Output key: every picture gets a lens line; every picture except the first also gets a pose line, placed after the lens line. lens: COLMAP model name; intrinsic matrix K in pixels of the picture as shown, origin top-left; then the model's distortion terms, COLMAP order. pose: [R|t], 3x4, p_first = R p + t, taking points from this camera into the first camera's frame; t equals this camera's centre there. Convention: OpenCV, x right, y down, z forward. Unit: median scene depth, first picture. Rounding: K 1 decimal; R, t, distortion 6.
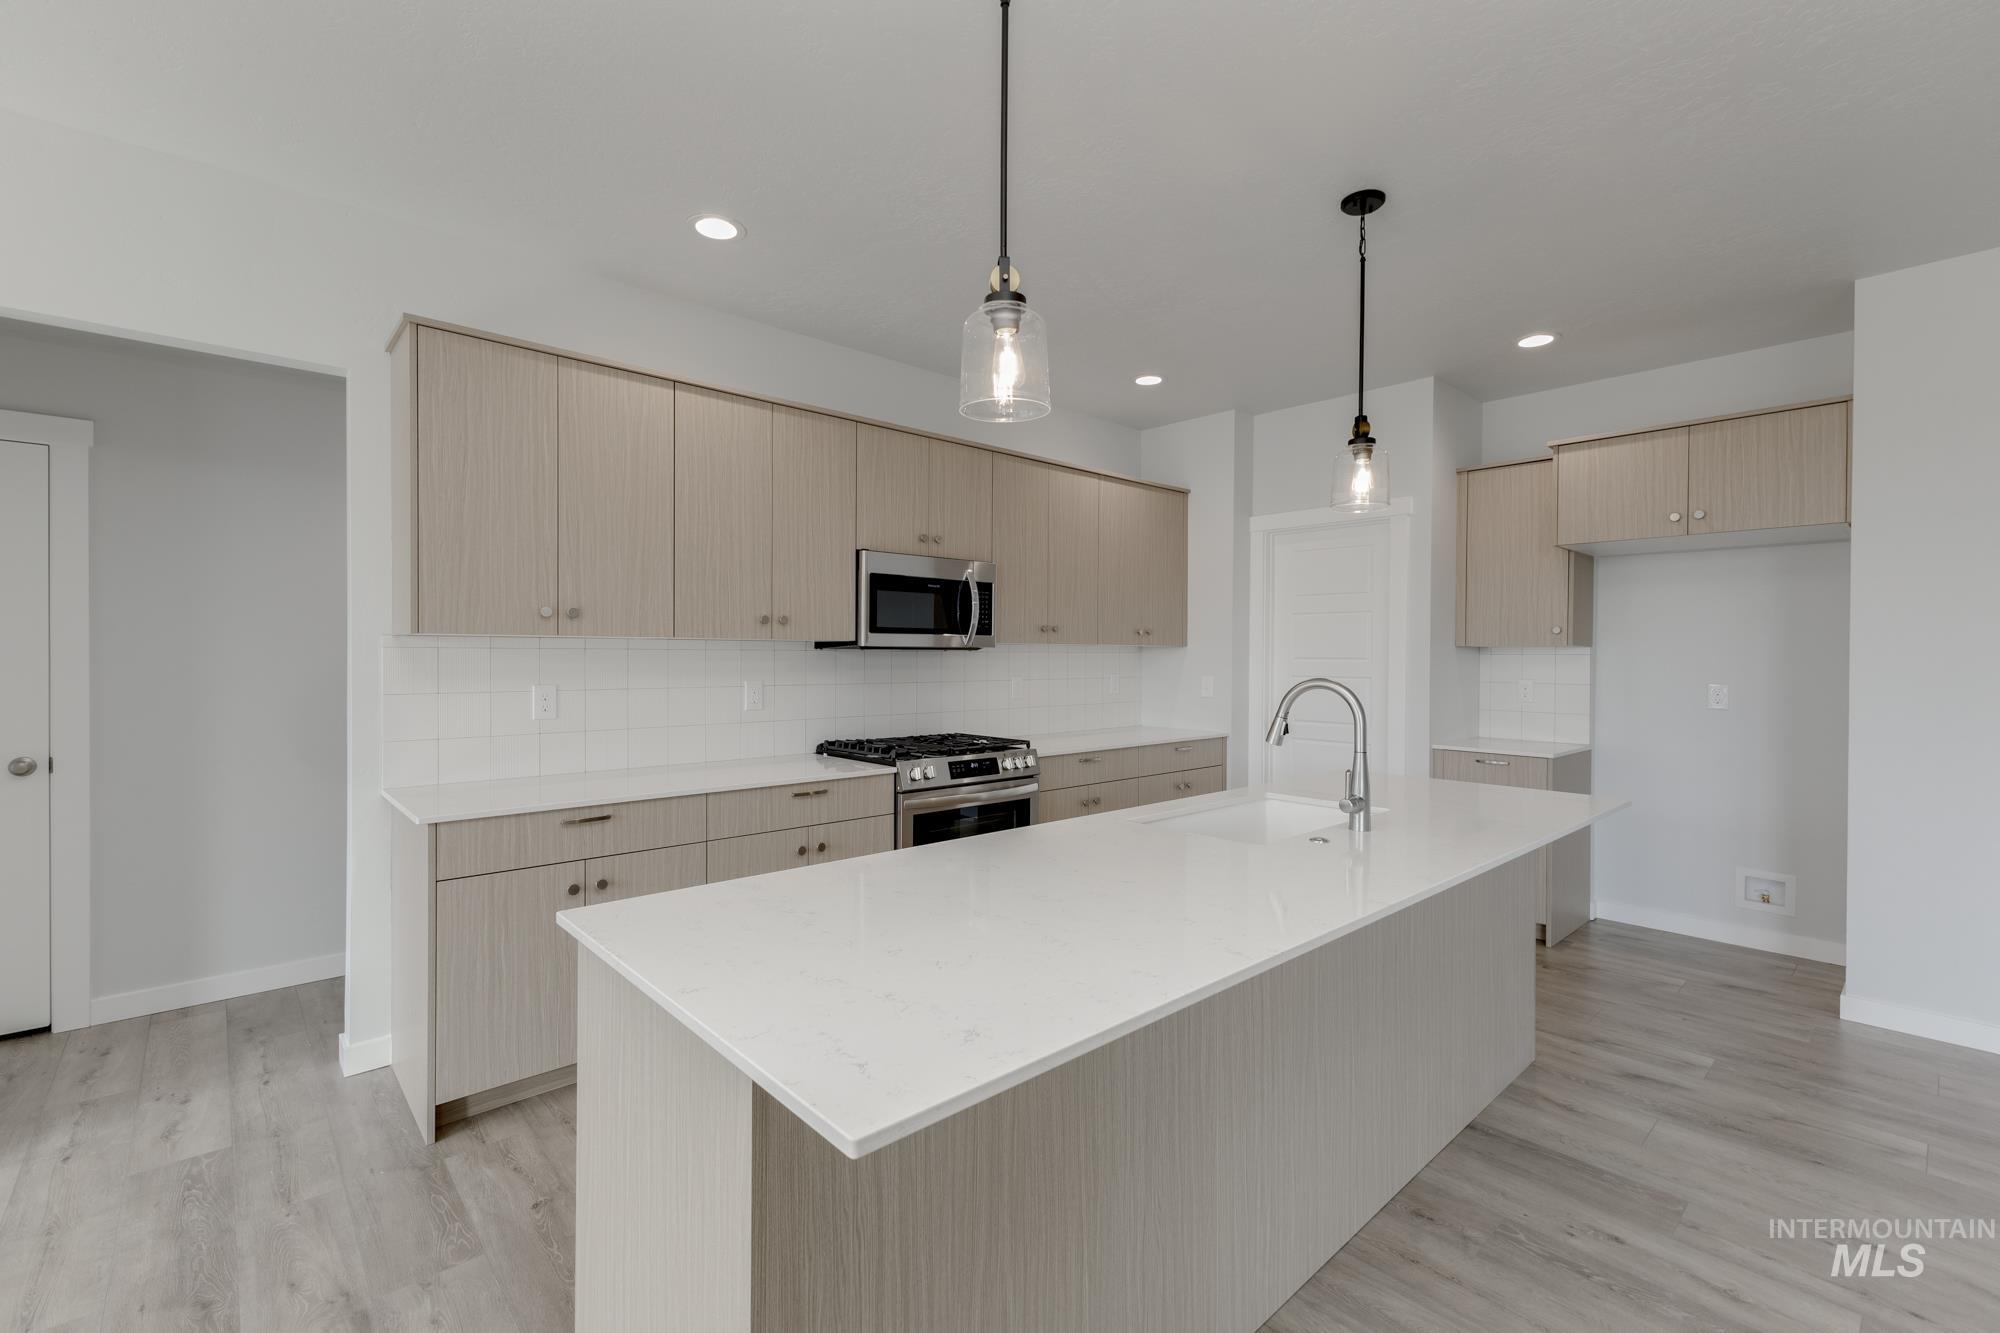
lens RADIAL K [[881.6, 0, 989.0], [0, 881.6, 660.6], [0, 0, 1]] dist [0.010705, 0.000237]
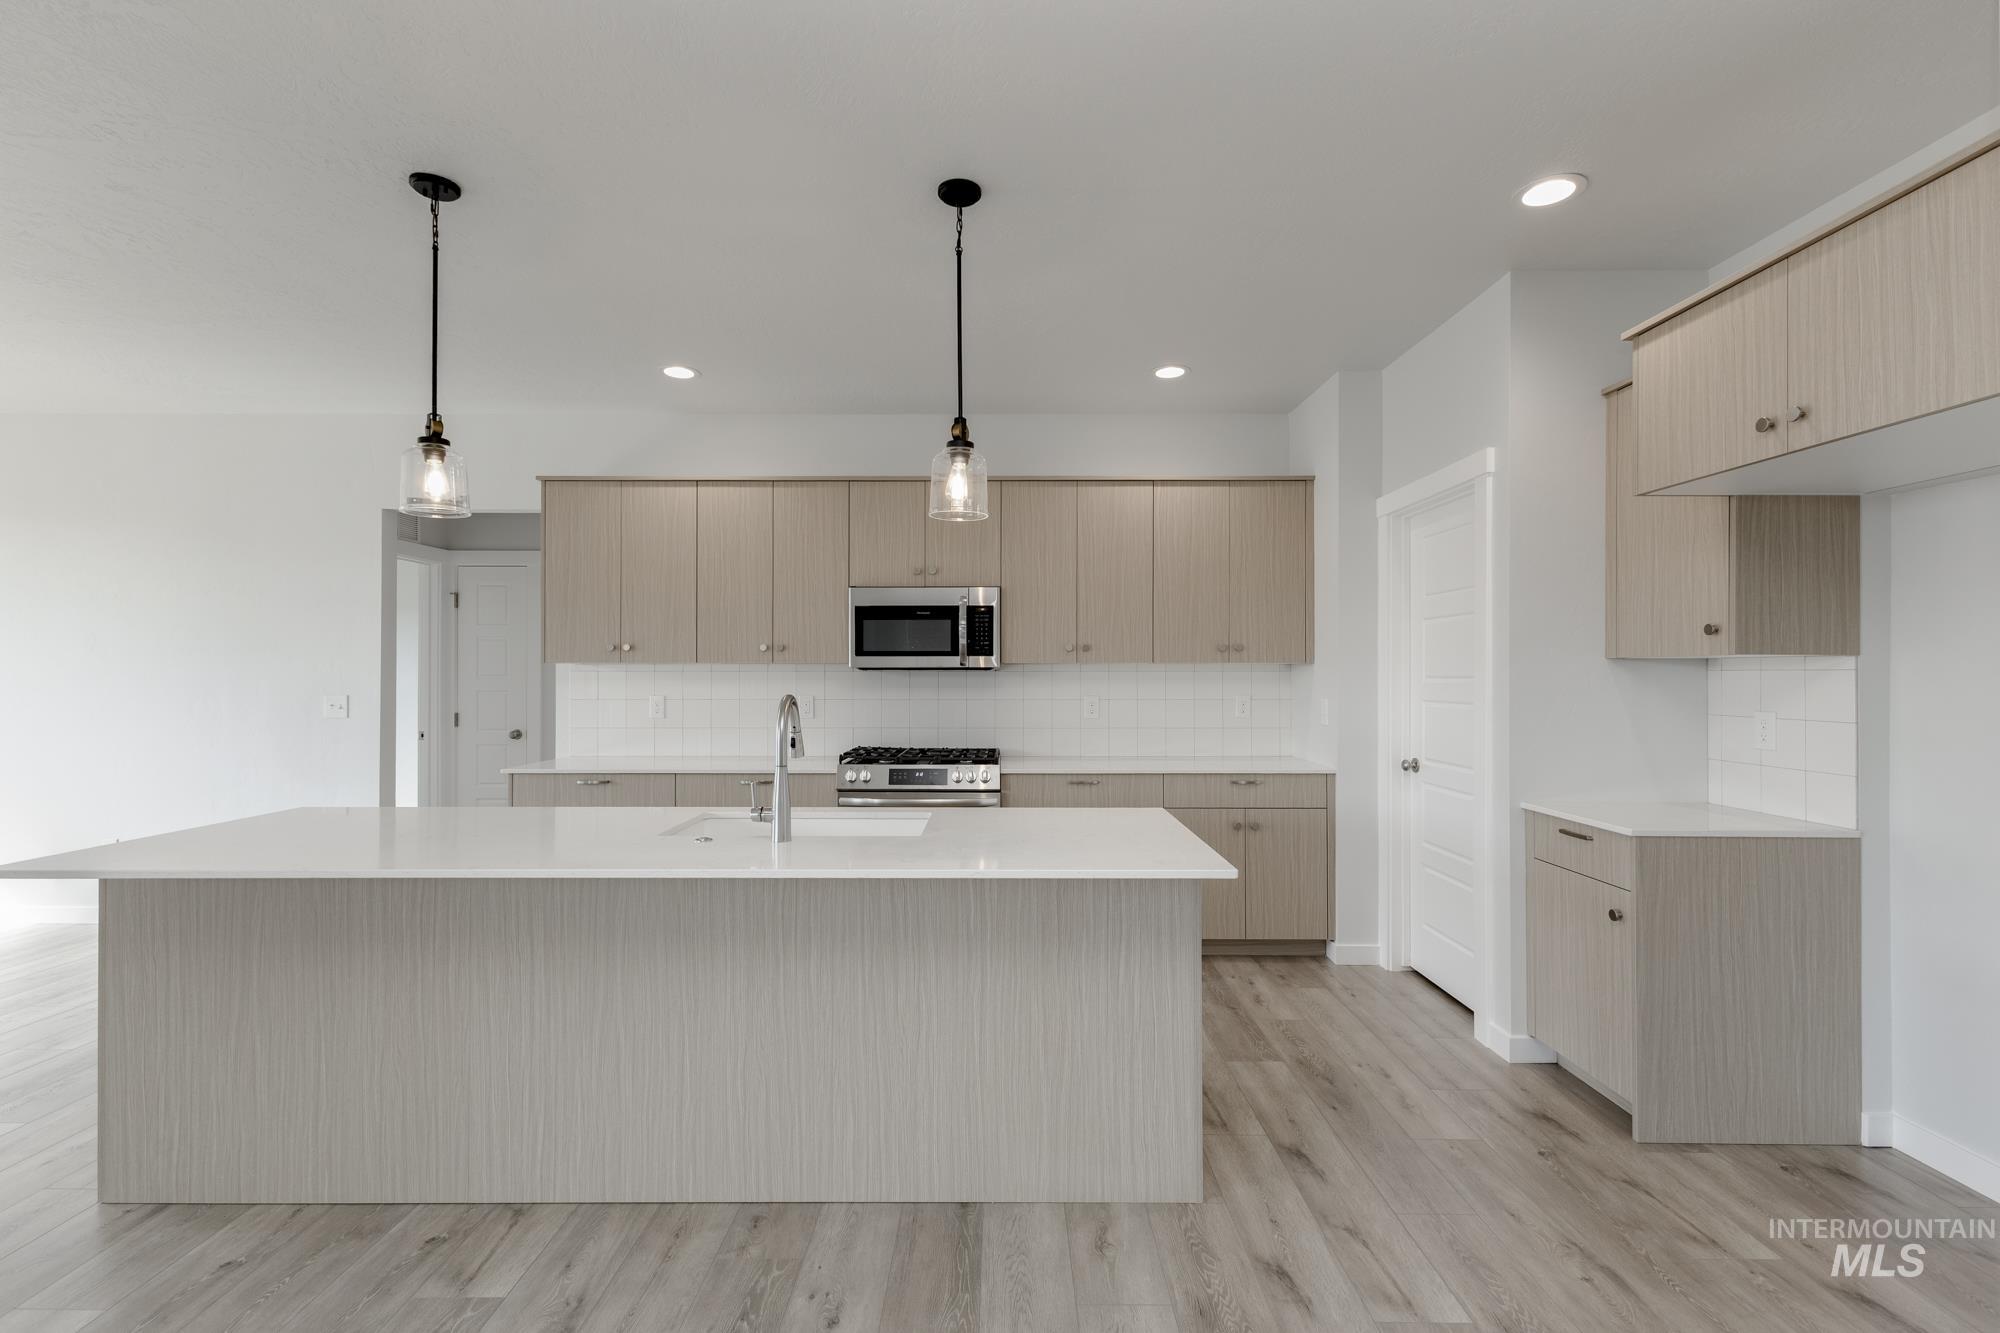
lens RADIAL K [[881.6, 0, 980.5], [0, 881.6, 668.1], [0, 0, 1]] dist [0.010705, 0.000237]
pose [[0.725810, -0.009583, -0.687828, 0.804509], [-0.002322, 0.999863, -0.016381, 0.003611], [0.687891, 0.013487, 0.725689, 0.250851]]
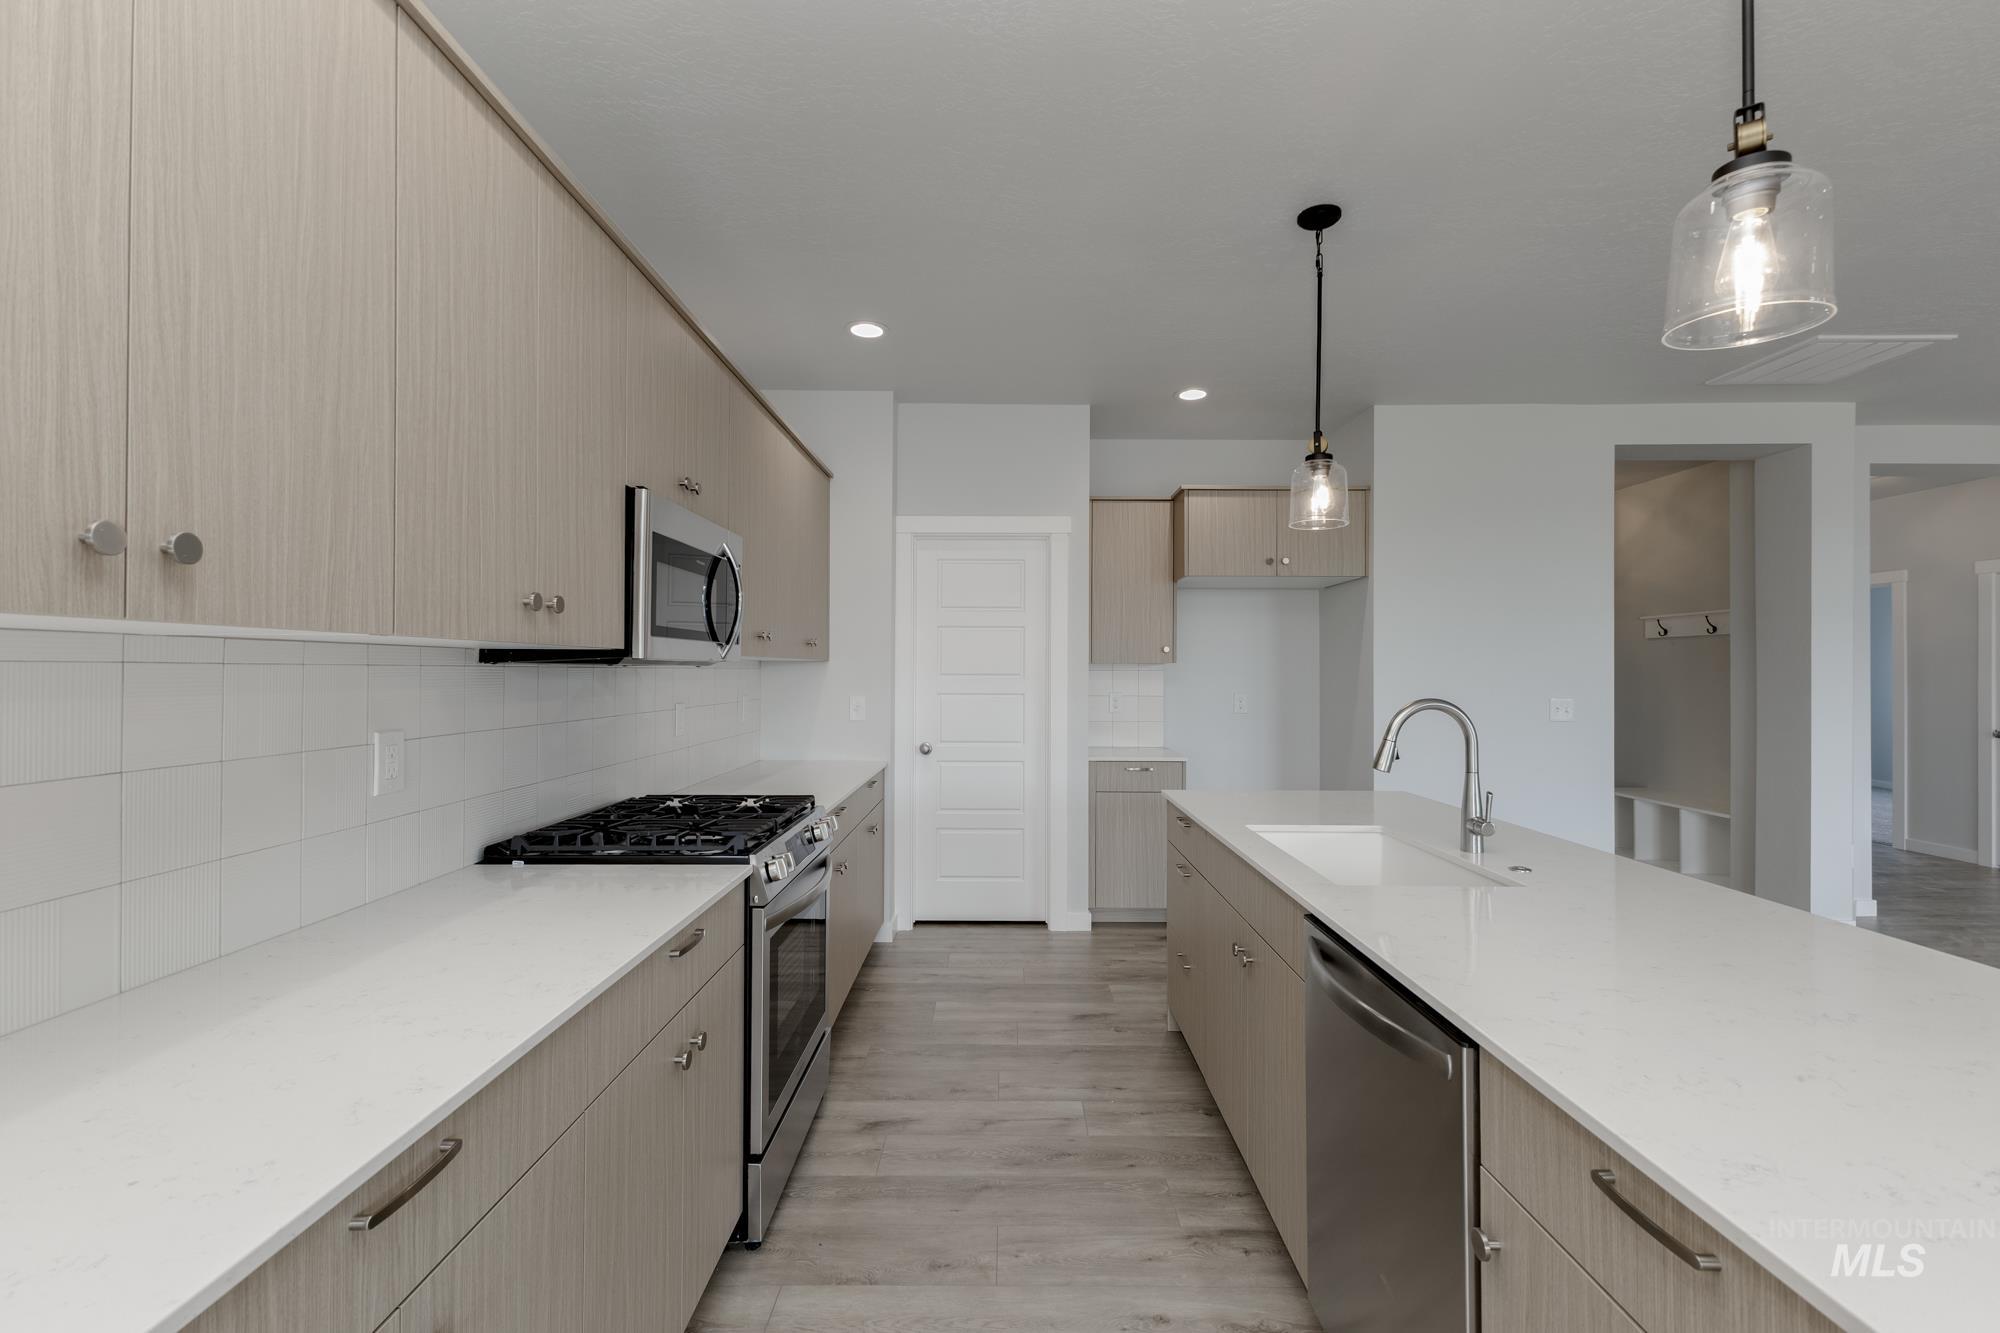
lens RADIAL K [[881.6, 0, 1008.4], [0, 881.6, 669.3], [0, 0, 1]] dist [0.010705, 0.000237]
pose [[0.669567, -0.000646, 0.742752, -0.404122], [0.004714, 0.999983, -0.003380, -0.006886], [-0.742737, 0.005765, 0.669558, 0.447589]]
